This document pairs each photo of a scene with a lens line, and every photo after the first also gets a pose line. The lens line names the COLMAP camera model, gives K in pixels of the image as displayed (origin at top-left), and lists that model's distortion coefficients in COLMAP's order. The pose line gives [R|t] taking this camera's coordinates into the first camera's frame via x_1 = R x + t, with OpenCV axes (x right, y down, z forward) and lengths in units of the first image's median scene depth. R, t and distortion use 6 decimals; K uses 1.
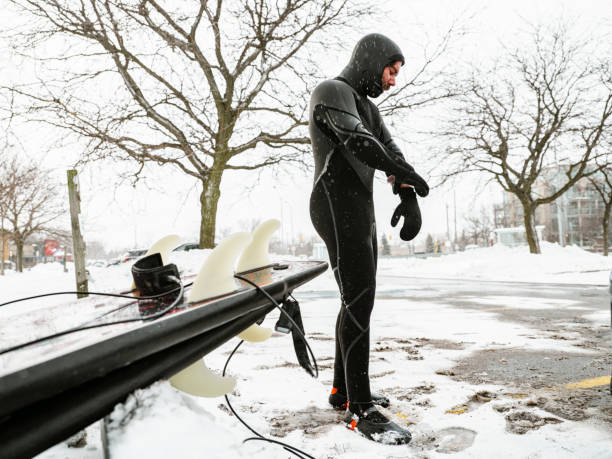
lens RADIAL K [[457.7, 0, 306.0], [0, 457.7, 229.5], [0, 0, 1]] dist [-0.001802, 0.001748]
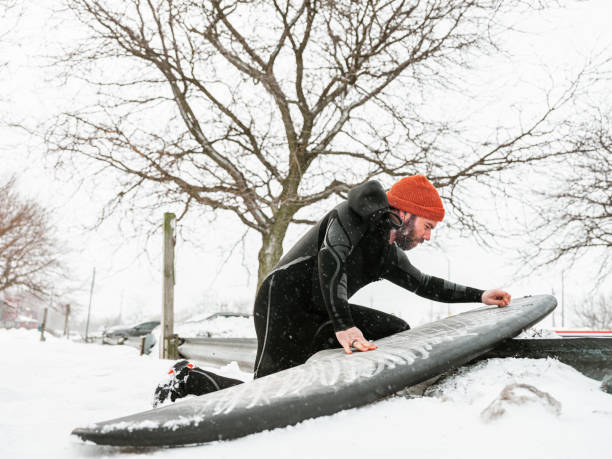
lens RADIAL K [[627.3, 0, 306.0], [0, 627.3, 229.5], [0, 0, 1]] dist [0.001888, -0.007742]
pose [[0.994948, 0.067480, -0.074326, -0.065383], [-0.076406, 0.989253, -0.124663, 0.017964], [0.065115, 0.129712, 0.989411, -0.101017]]
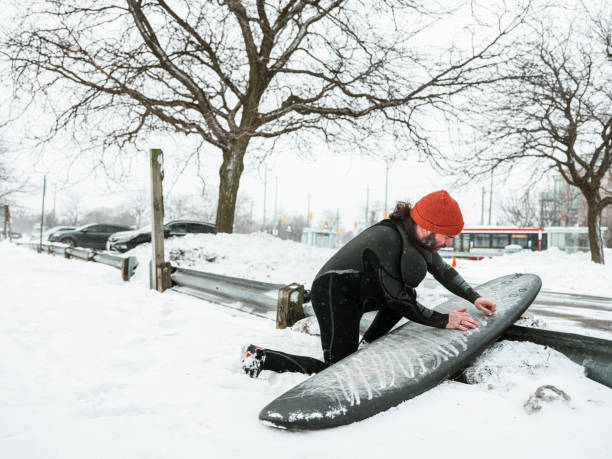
lens RADIAL K [[623.3, 0, 306.0], [0, 623.3, 229.5], [0, 0, 1]] dist [-0.001849, -0.002815]
pose [[0.996706, 0.071537, 0.038195, -0.106290], [-0.072871, 0.996735, 0.034759, -0.012767], [-0.035584, -0.037428, 0.998666, -0.151127]]
